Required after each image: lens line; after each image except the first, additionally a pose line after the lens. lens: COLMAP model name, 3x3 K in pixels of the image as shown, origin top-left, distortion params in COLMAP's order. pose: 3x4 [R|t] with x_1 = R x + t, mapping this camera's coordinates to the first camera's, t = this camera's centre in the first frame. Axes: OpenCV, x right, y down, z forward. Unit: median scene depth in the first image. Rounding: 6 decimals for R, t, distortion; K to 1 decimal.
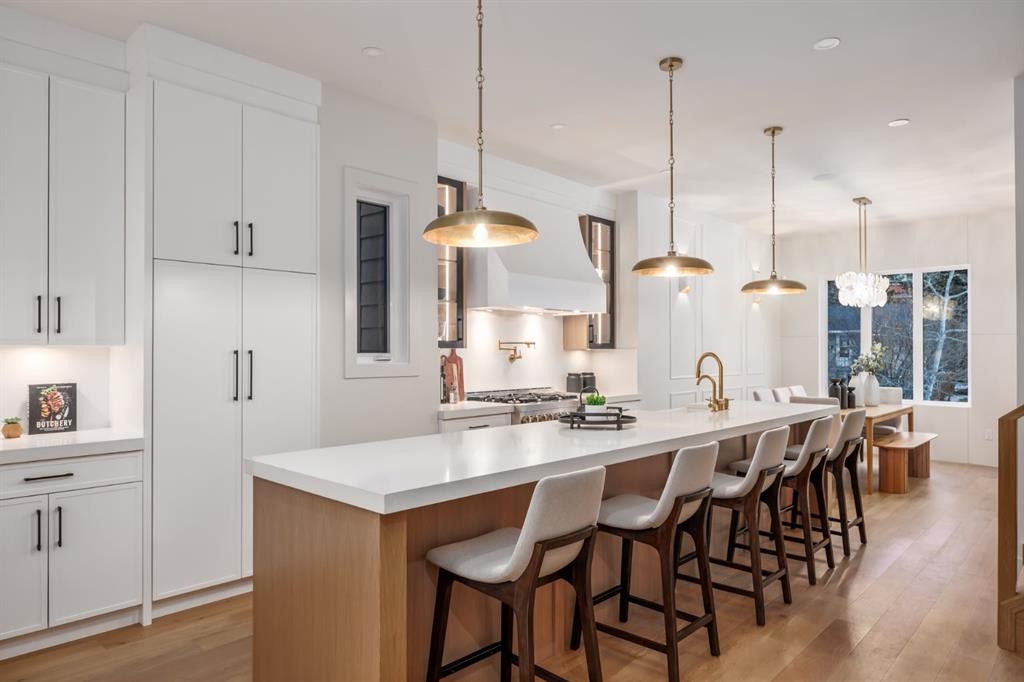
lens RADIAL K [[648.0, 0, 536.0], [0, 648.0, 350.0], [0, 0, 1]] dist [-0.002676, 0.002289]
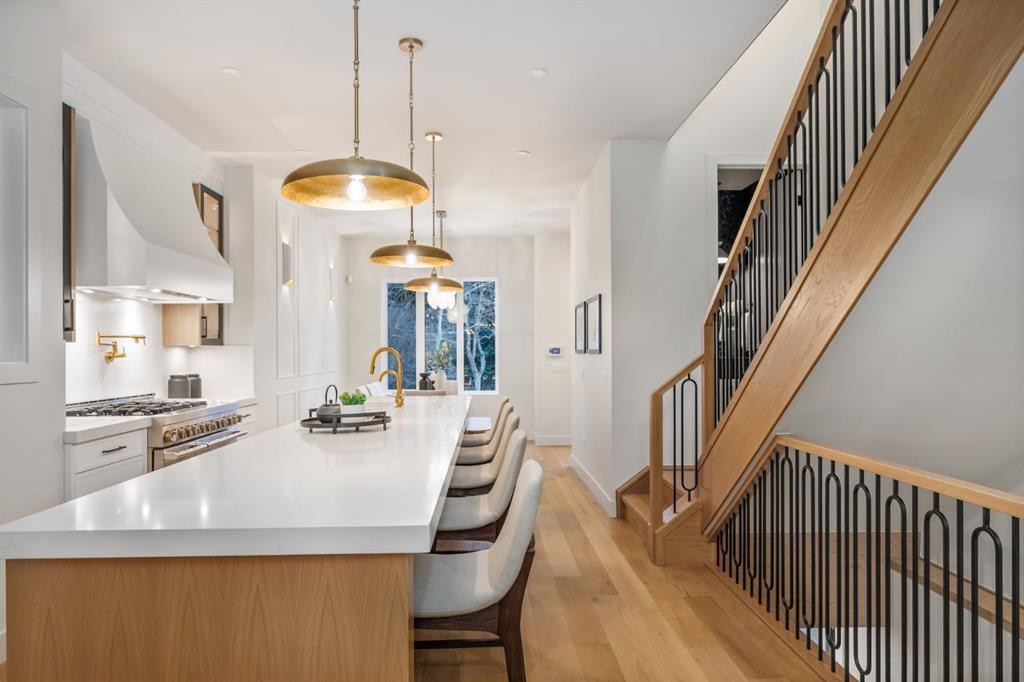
lens RADIAL K [[648.0, 0, 513.1], [0, 648.0, 348.9], [0, 0, 1]] dist [-0.002676, 0.002289]
pose [[0.708309, -0.001810, 0.705900, -0.233347], [0.005511, 0.999980, -0.002967, 0.008269], [-0.705881, 0.005992, 0.708305, 0.138454]]
